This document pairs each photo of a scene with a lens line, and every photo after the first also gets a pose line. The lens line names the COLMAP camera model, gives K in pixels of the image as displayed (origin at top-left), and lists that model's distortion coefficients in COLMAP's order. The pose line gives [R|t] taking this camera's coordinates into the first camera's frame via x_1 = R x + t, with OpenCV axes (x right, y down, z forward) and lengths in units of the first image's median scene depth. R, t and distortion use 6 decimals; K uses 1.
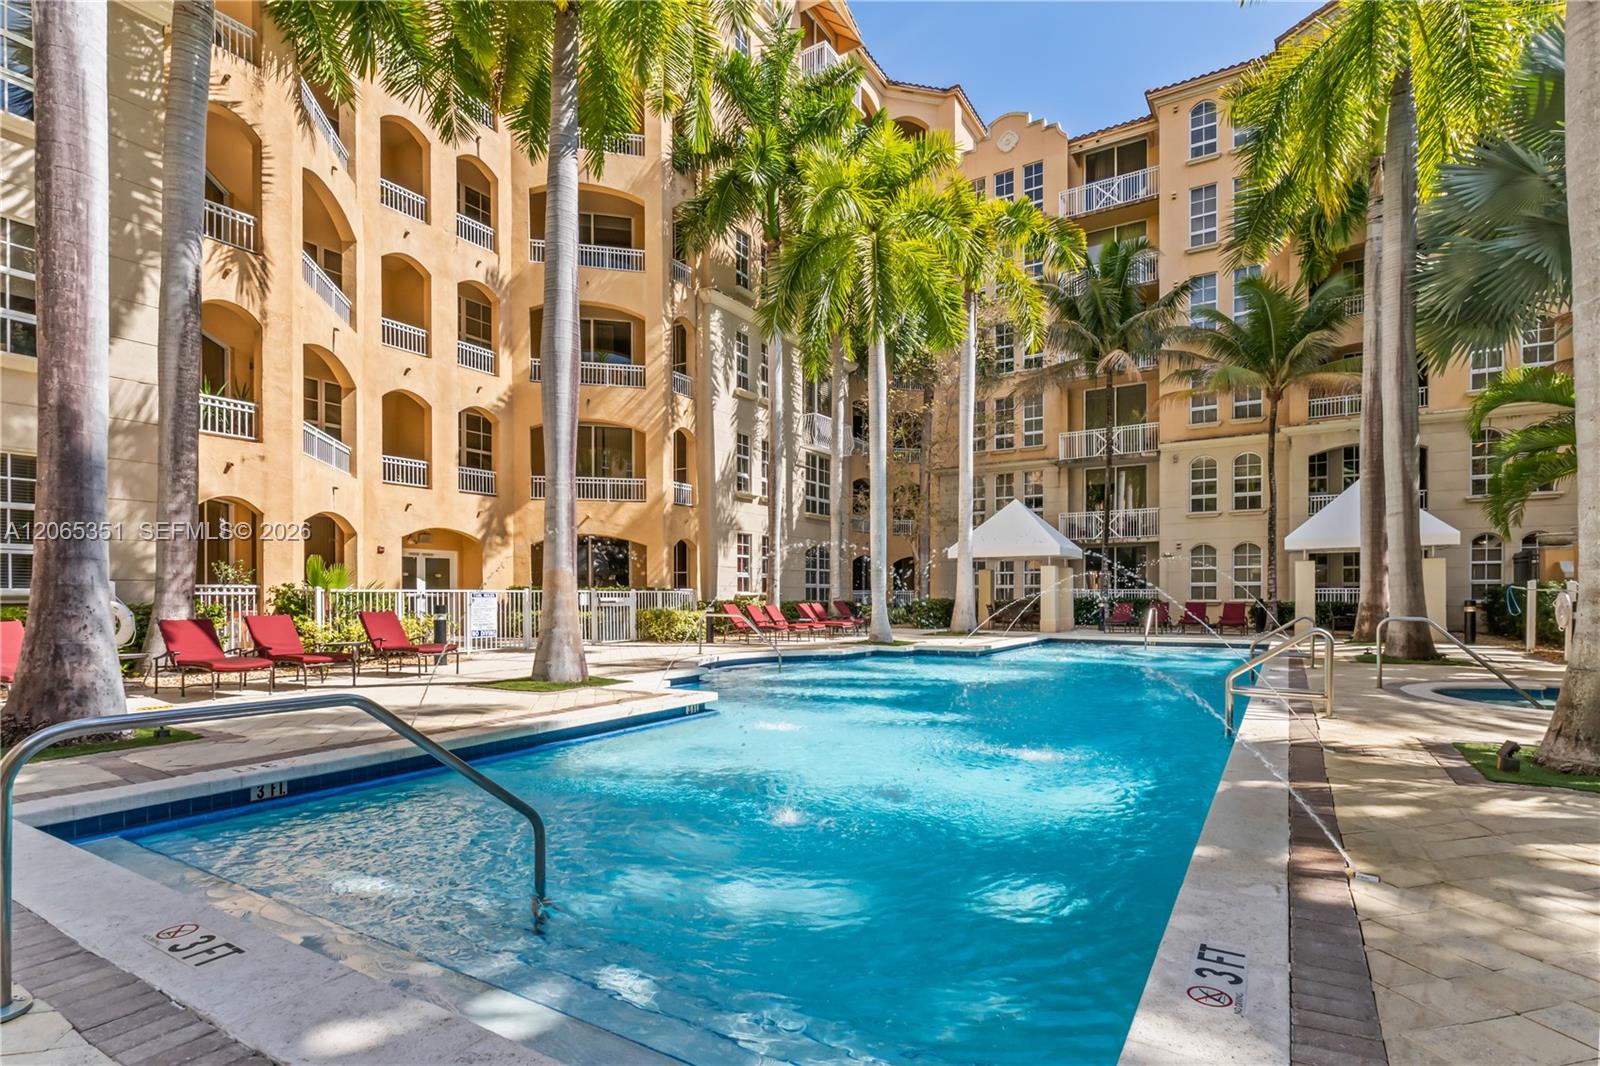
lens RADIAL K [[775.3, 0, 804.0], [0, 775.3, 596.6], [0, 0, 1]] dist [-0.000451, -0.000137]
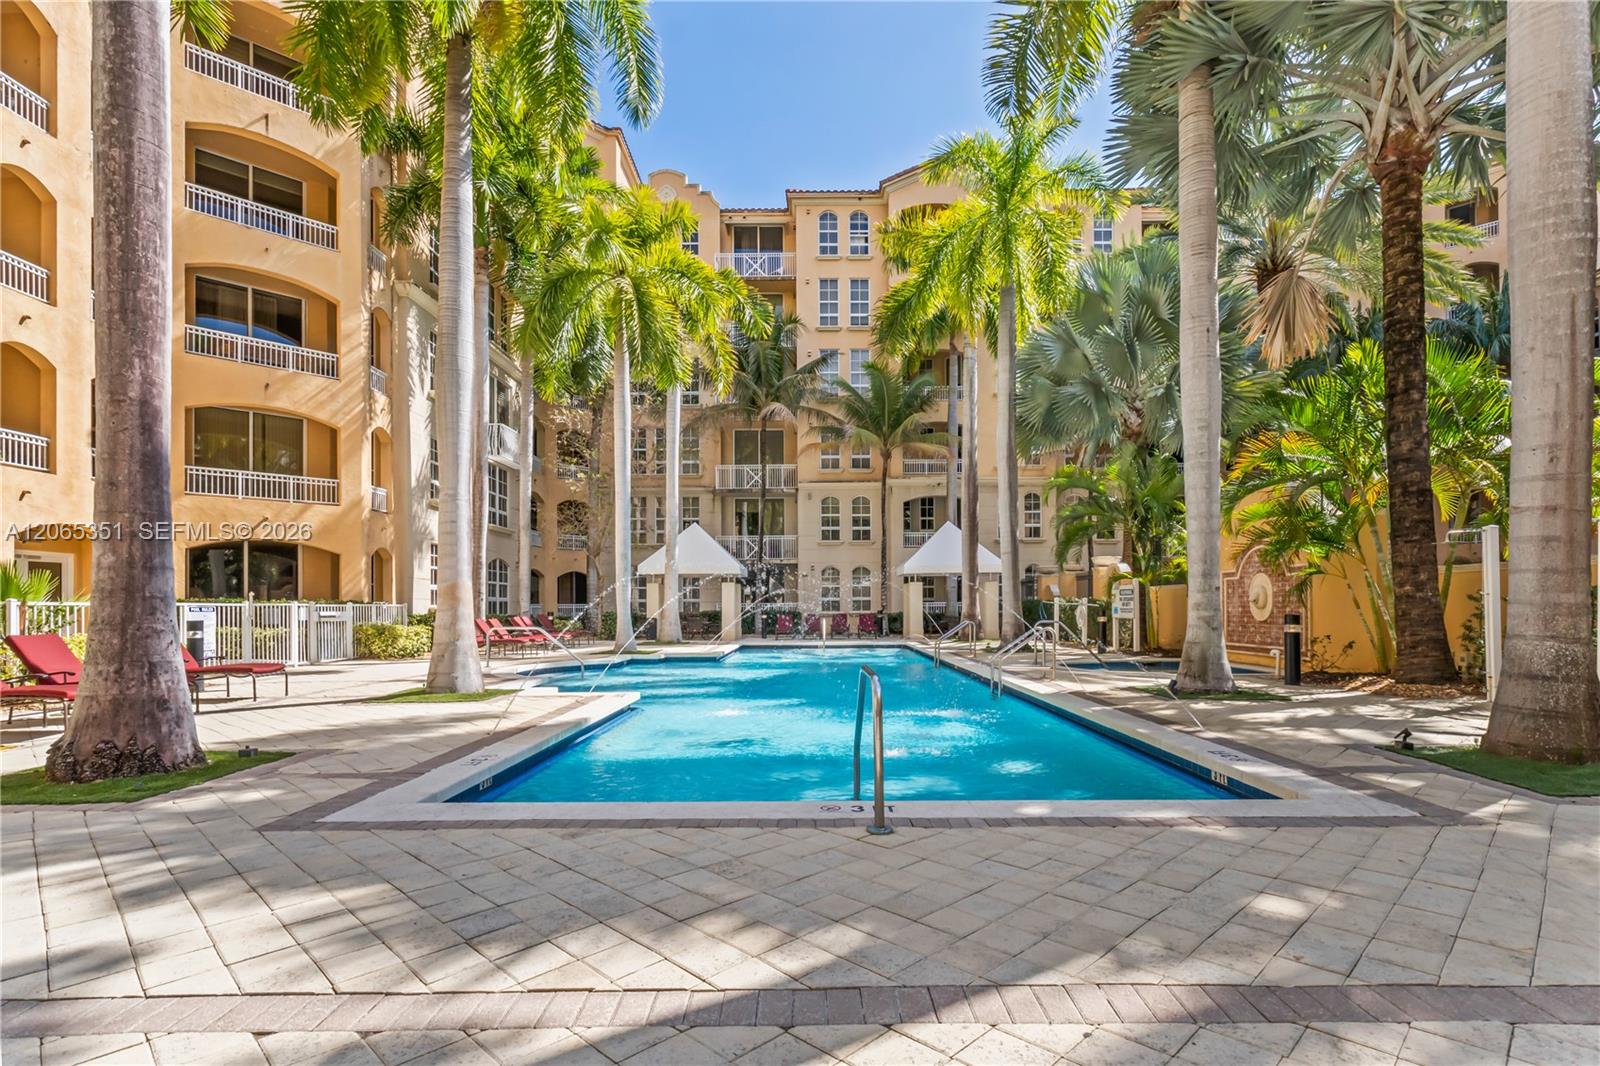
lens RADIAL K [[775.3, 0, 804.0], [0, 775.3, 596.6], [0, 0, 1]] dist [-0.000451, -0.000137]
pose [[0.856928, 0.005454, 0.515408, -0.192460], [0.003729, 0.999852, -0.016781, 0.000756], [-0.515423, 0.016302, 0.856781, -0.044914]]
